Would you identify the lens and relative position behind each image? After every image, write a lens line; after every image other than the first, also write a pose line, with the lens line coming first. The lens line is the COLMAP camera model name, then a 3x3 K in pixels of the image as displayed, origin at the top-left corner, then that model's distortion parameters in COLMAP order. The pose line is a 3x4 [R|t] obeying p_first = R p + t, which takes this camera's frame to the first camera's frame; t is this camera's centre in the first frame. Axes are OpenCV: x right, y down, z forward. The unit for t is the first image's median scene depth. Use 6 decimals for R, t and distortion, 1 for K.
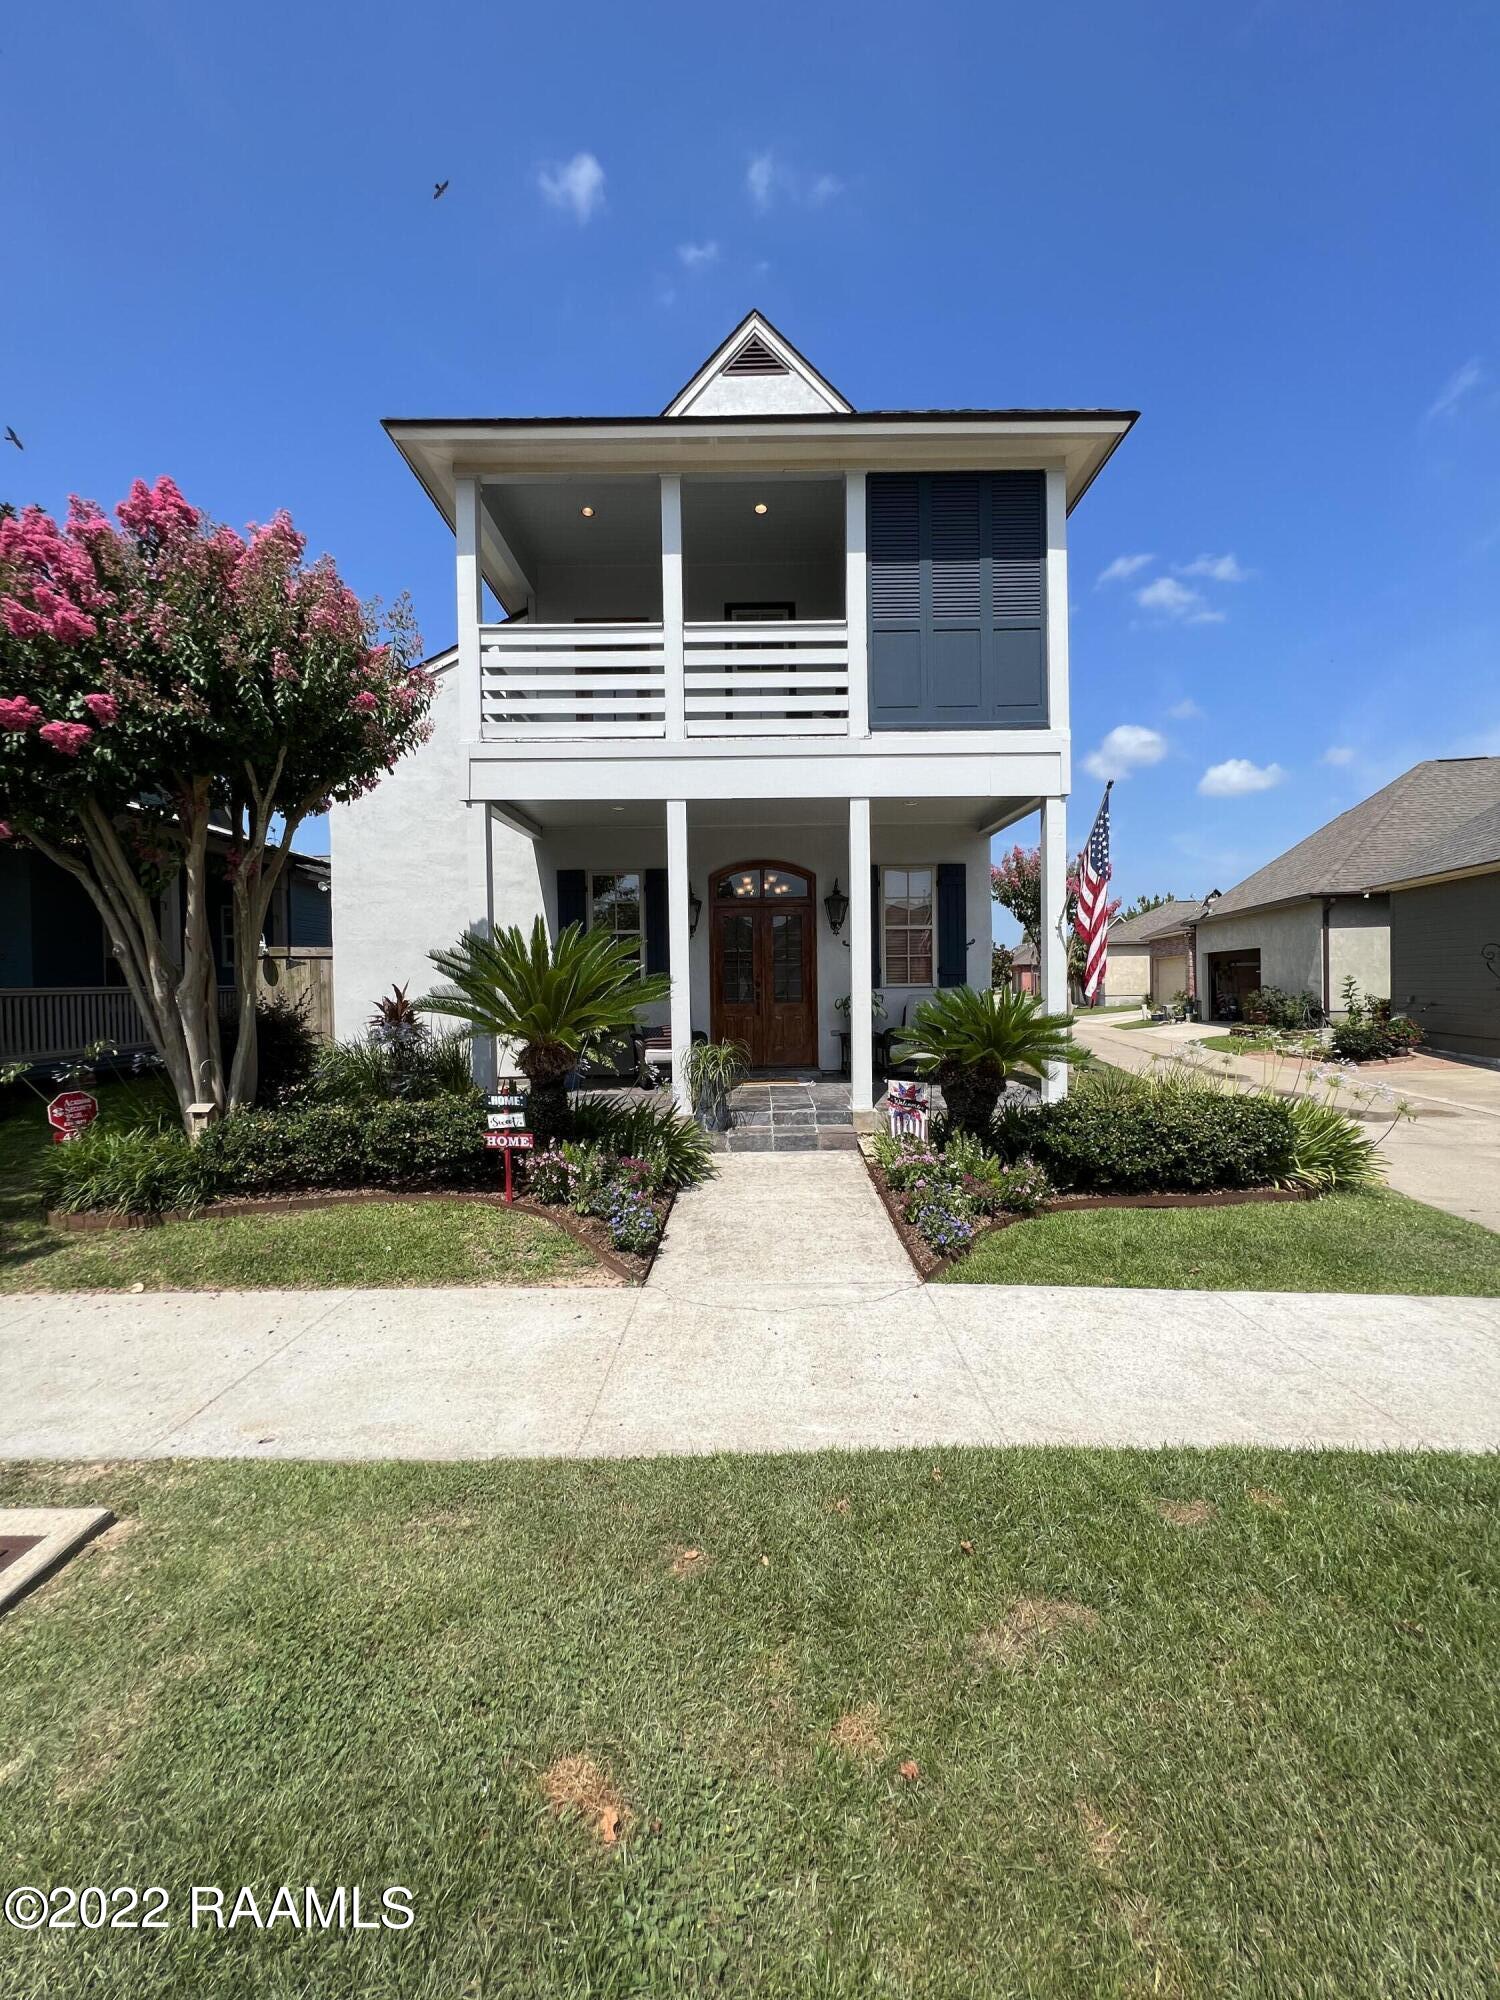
lens RADIAL K [[797.9, 0, 748.1], [0, 797.9, 1000.6], [0, 0, 1]] dist [-0.001690, 0.000509]
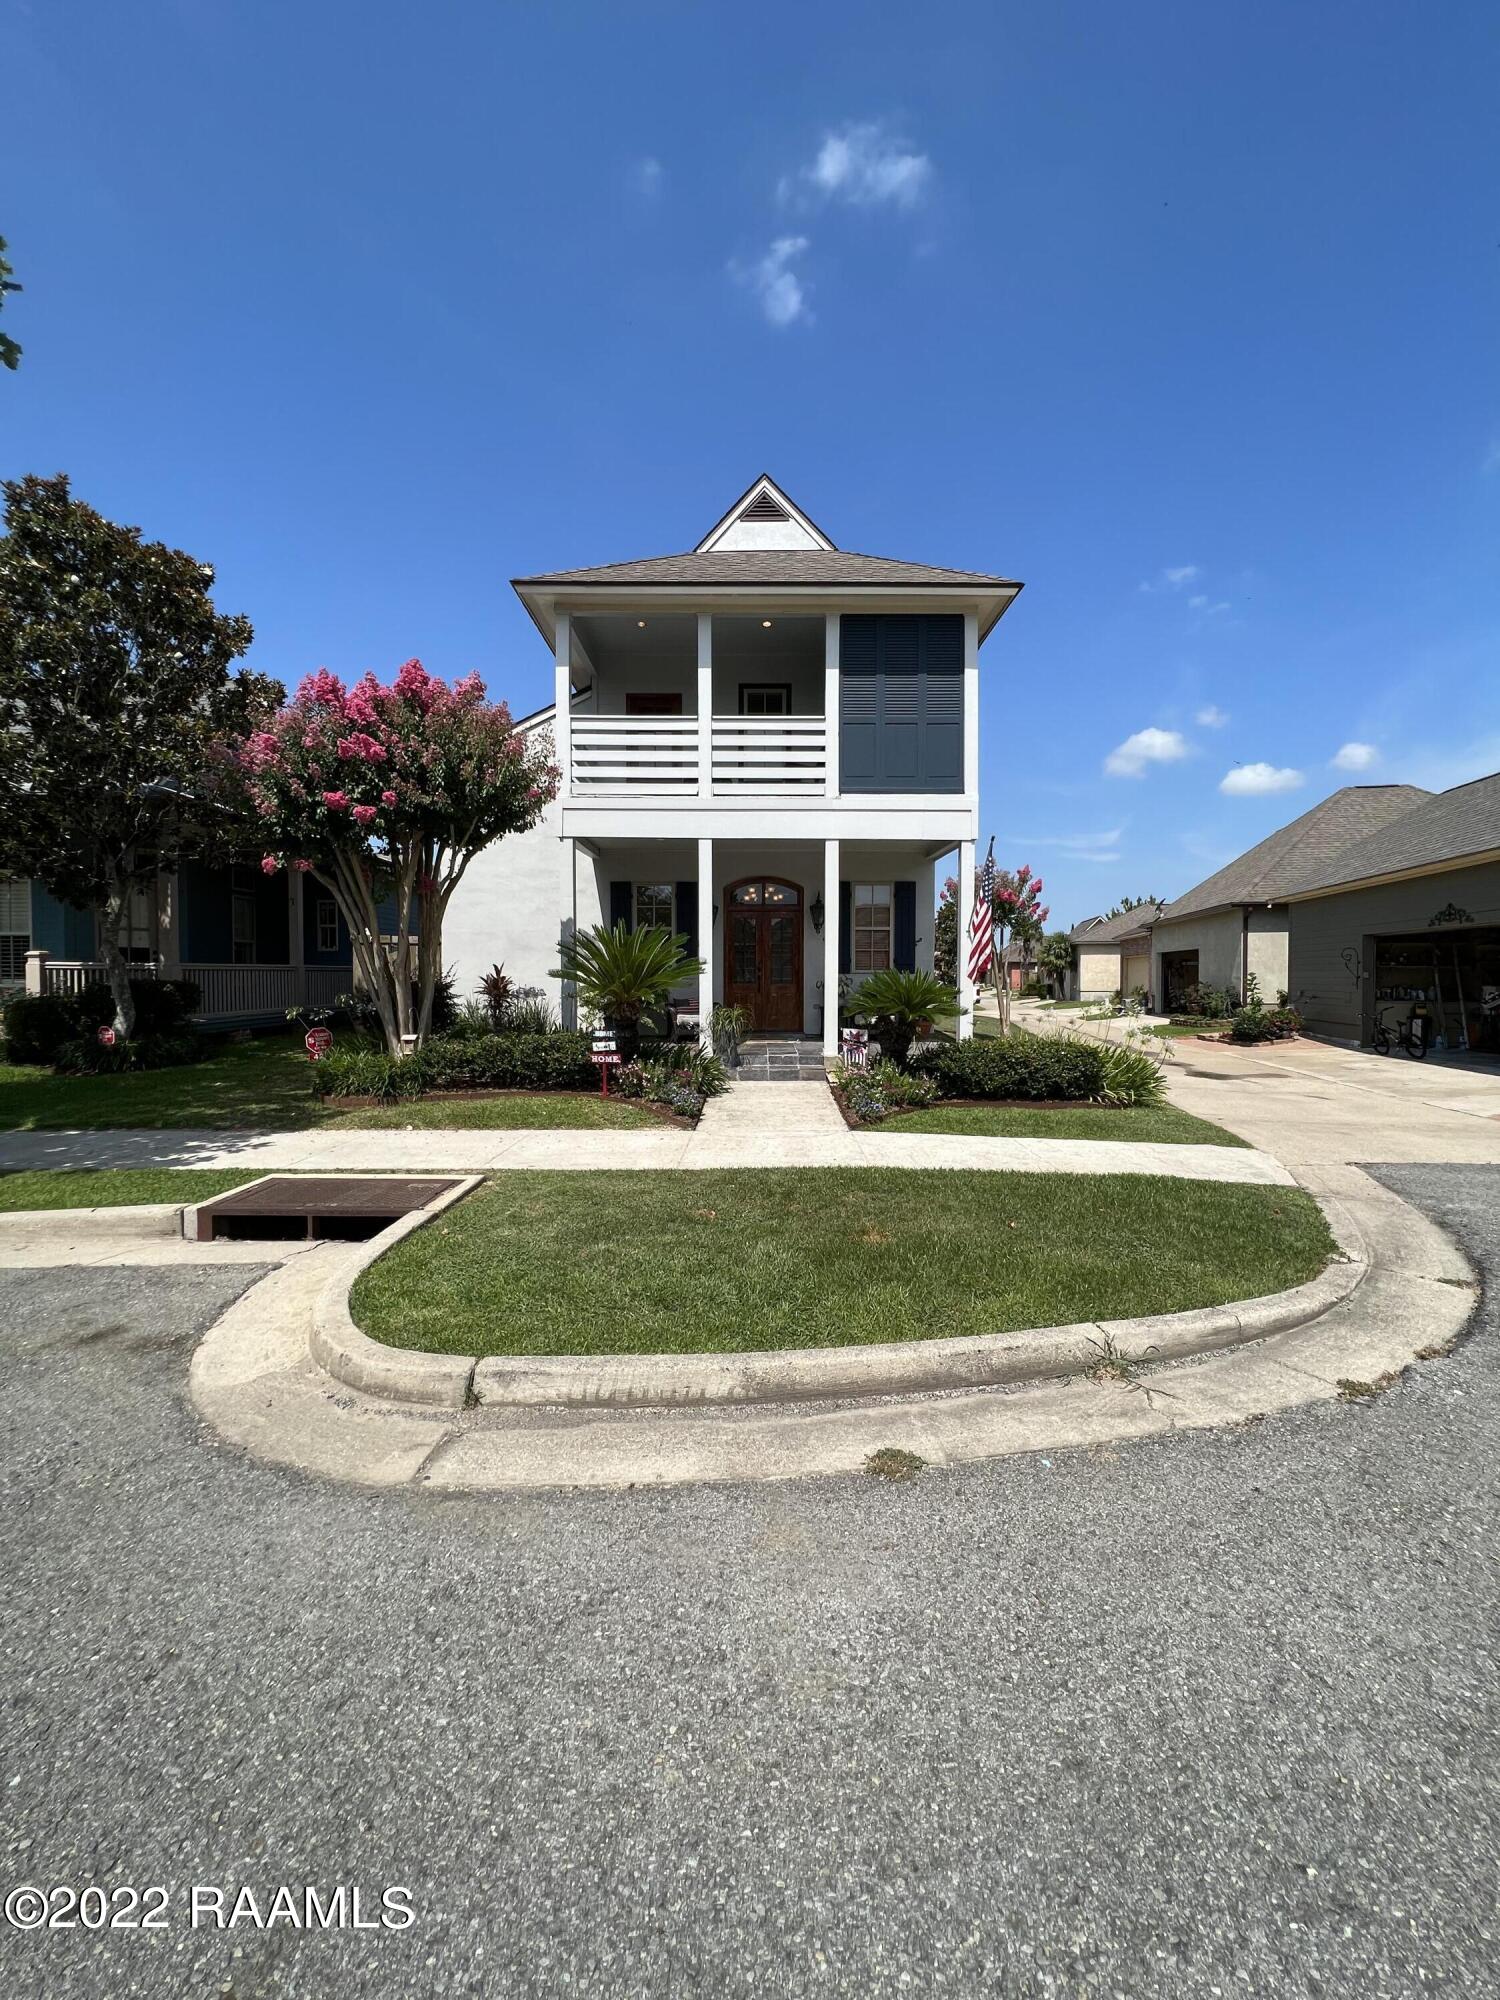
lens RADIAL K [[797.9, 0, 753.3], [0, 797.9, 991.1], [0, 0, 1]] dist [-0.001690, 0.000509]
pose [[0.999862, 0.014744, 0.007649, -0.009818], [-0.014709, 0.999881, -0.004559, 0.029098], [-0.007715, 0.004446, 0.999960, -0.441000]]
